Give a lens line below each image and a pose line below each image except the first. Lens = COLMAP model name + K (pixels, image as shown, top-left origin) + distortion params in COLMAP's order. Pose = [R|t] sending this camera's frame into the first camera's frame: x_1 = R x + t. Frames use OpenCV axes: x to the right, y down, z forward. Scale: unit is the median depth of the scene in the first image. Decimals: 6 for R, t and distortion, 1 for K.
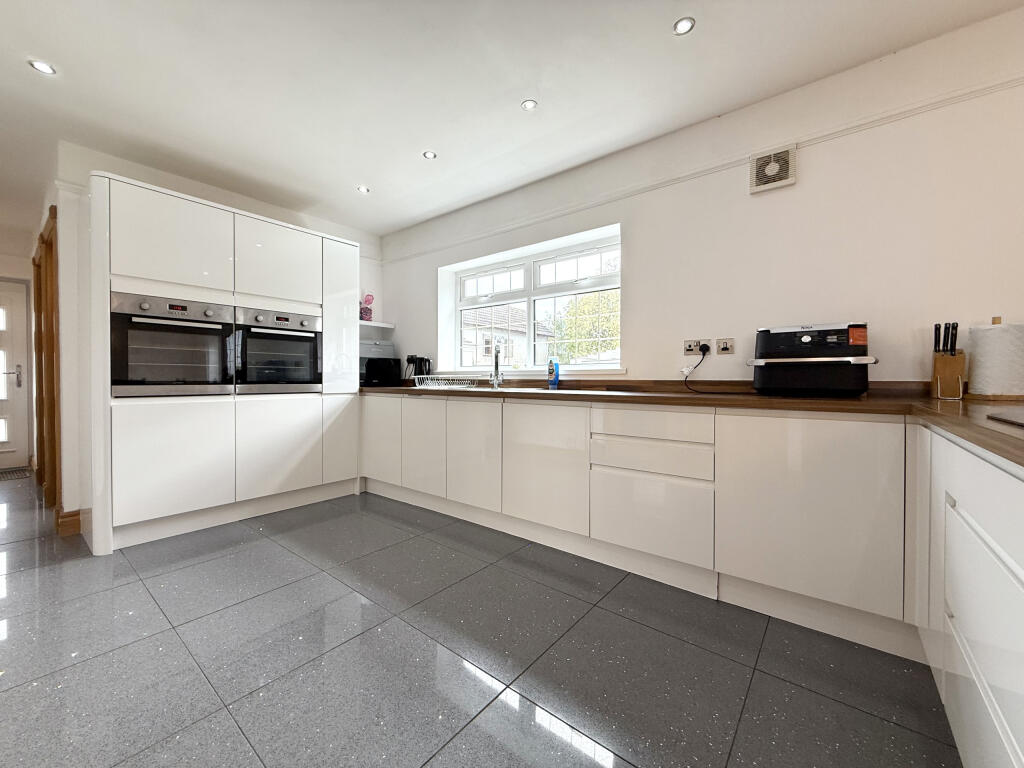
lens RADIAL K [[408.9, 0, 505.4], [0, 408.9, 382.5], [0, 0, 1]] dist [0.000320, -0.000065]
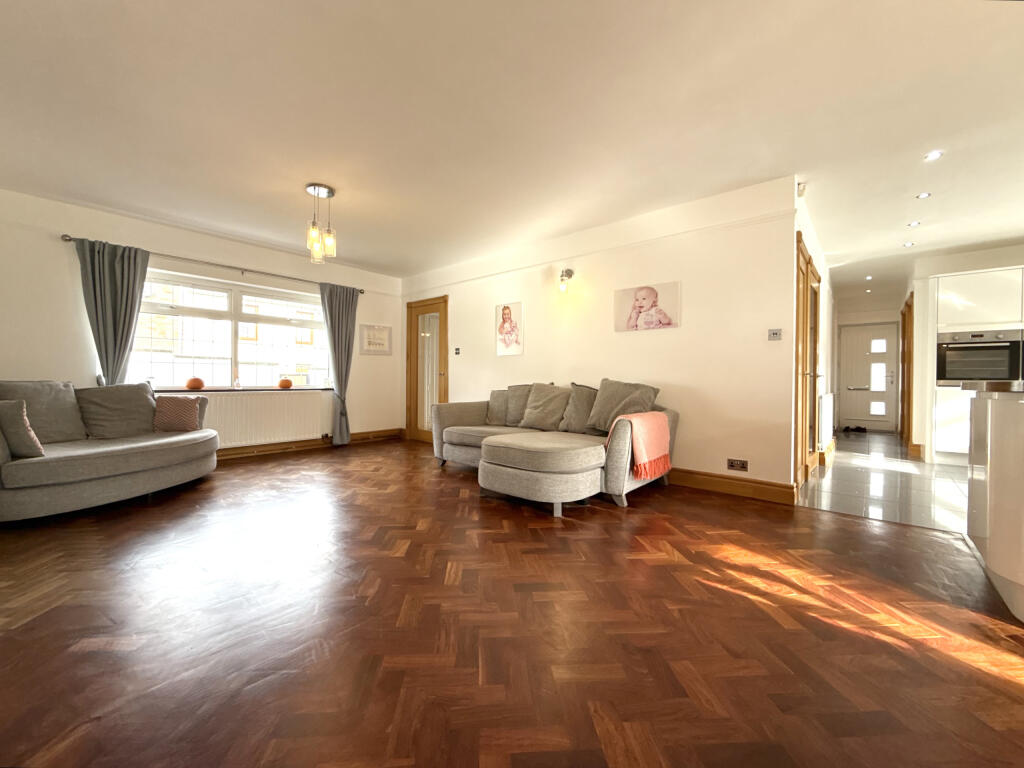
lens RADIAL K [[408.9, 0, 514.4], [0, 408.9, 383.3], [0, 0, 1]] dist [0.000320, -0.000065]
pose [[-0.036979, 0.006184, -0.999297, 0.934336], [-0.022838, 0.999714, 0.007032, 0.047334], [0.999055, 0.023082, -0.036827, -0.829192]]
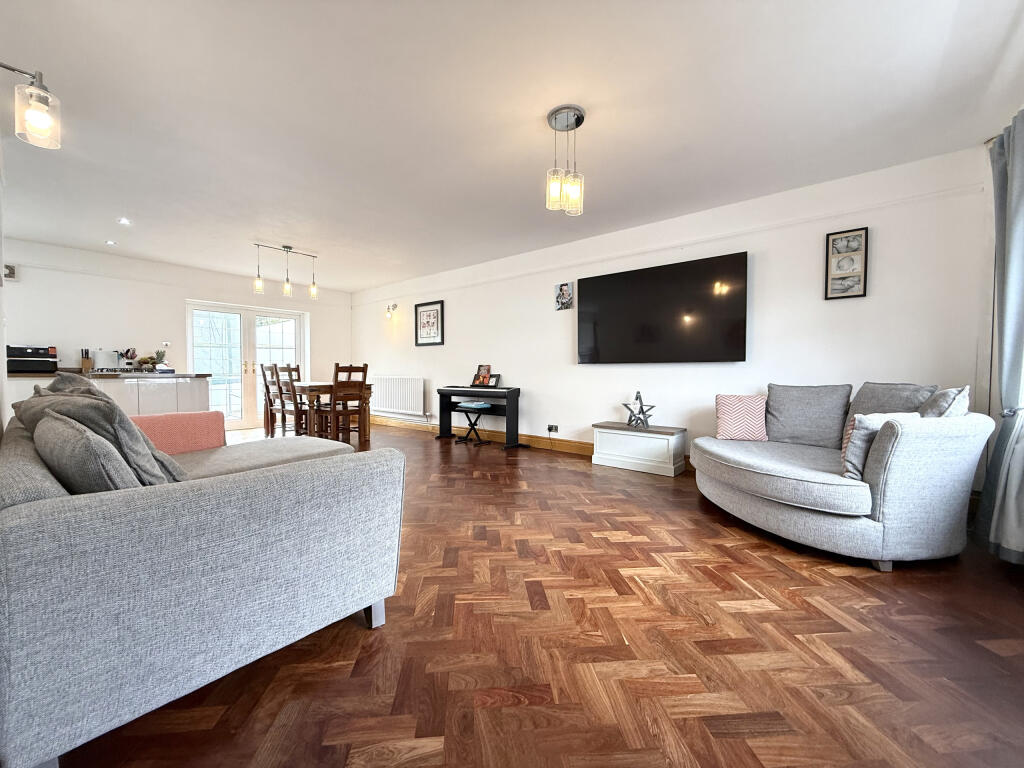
lens RADIAL K [[408.9, 0, 516.4], [0, 408.9, 386.4], [0, 0, 1]] dist [0.000320, -0.000065]
pose [[0.018801, -0.037826, 0.999107, -1.183986], [0.008580, 0.999253, 0.037670, 0.030754], [-0.999786, 0.007864, 0.019111, -1.398212]]
